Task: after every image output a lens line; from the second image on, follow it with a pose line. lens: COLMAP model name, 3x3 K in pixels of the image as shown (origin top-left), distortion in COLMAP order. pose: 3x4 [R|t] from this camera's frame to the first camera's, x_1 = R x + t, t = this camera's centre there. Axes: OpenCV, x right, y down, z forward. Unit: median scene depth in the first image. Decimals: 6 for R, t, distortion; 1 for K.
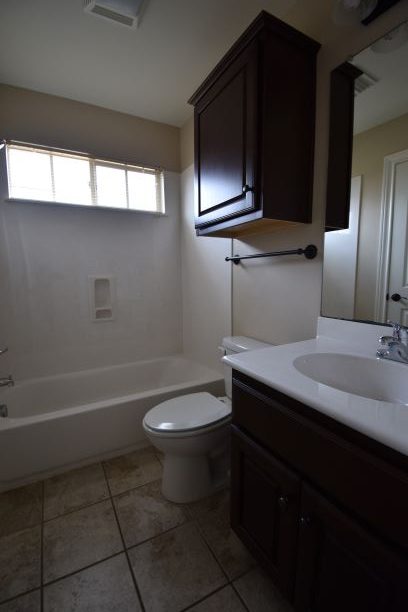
lens RADIAL K [[273.0, 0, 204.0], [0, 273.0, 306.0], [0, 0, 1]] dist [0.021870, -0.023894]
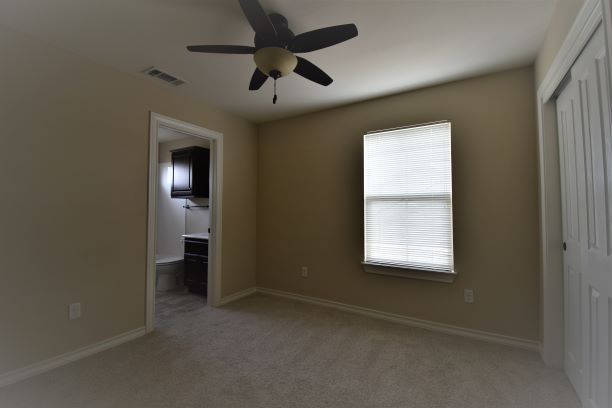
lens RADIAL K [[273.0, 0, 310.0], [0, 273.0, 200.2], [0, 0, 1]] dist [0.021870, -0.023894]
pose [[0.872584, 0.020801, 0.488022, -0.147865], [0.055196, 0.988495, -0.140823, 0.207333], [-0.485336, 0.149816, 0.861396, -1.935080]]
